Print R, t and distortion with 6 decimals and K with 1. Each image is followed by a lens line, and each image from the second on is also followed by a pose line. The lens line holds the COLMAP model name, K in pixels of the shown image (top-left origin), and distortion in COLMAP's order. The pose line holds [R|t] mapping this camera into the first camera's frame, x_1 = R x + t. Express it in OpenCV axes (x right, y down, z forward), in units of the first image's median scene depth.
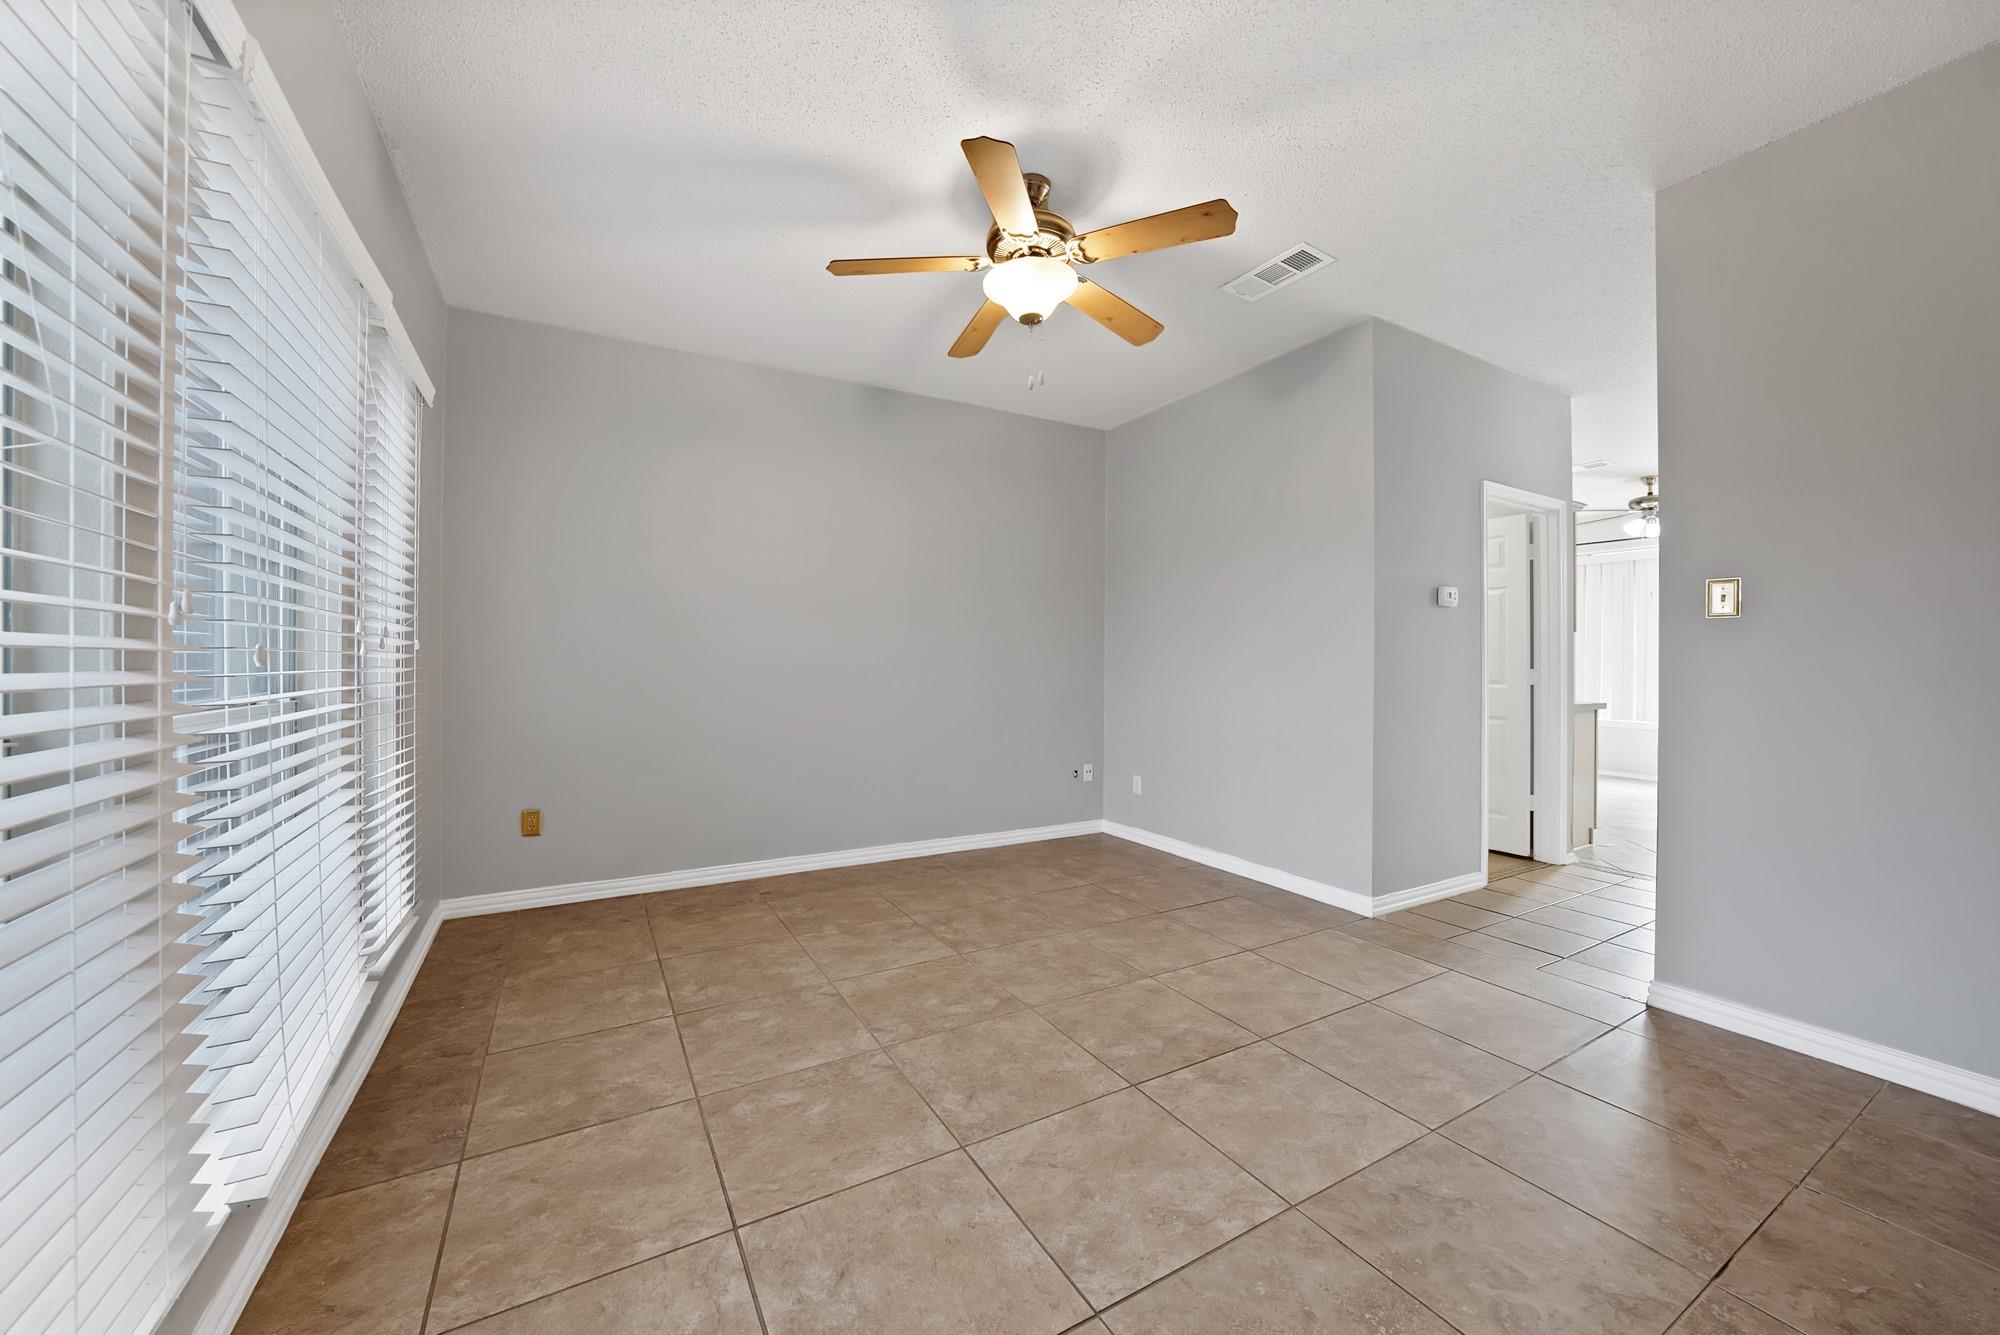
lens RADIAL K [[720.9, 0, 997.6], [0, 720.9, 666.7], [0, 0, 1]] dist [-0.001981, -0.000200]
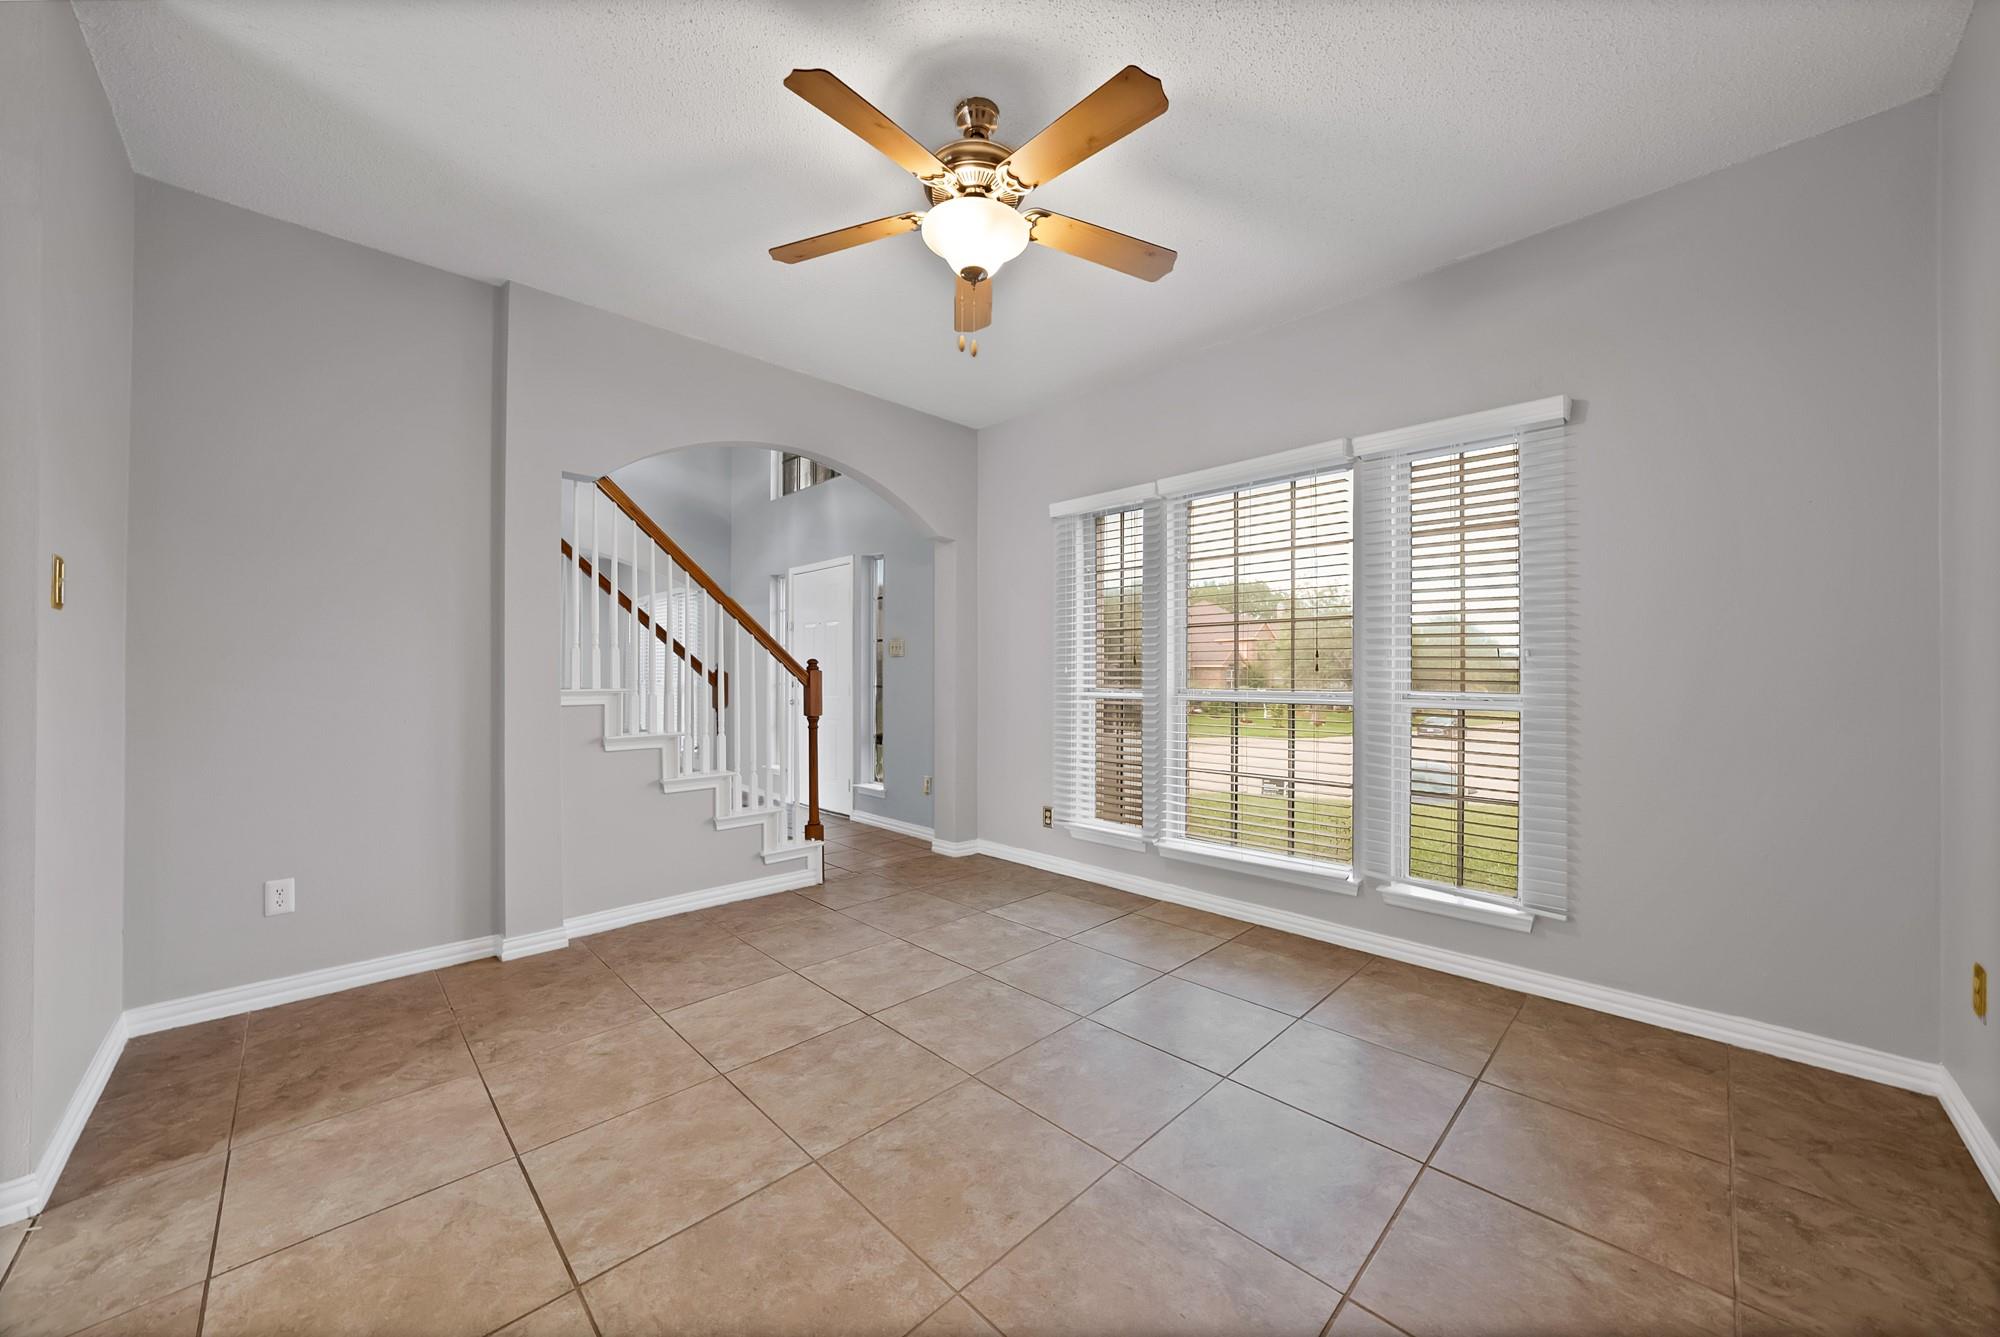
lens RADIAL K [[720.9, 0, 1001.6], [0, 720.9, 673.6], [0, 0, 1]] dist [-0.001981, -0.000200]
pose [[-0.963267, -0.004537, -0.268507, 0.261519], [-0.005548, 0.999980, 0.003007, -0.020257], [0.268488, 0.004387, -0.963273, 1.946124]]
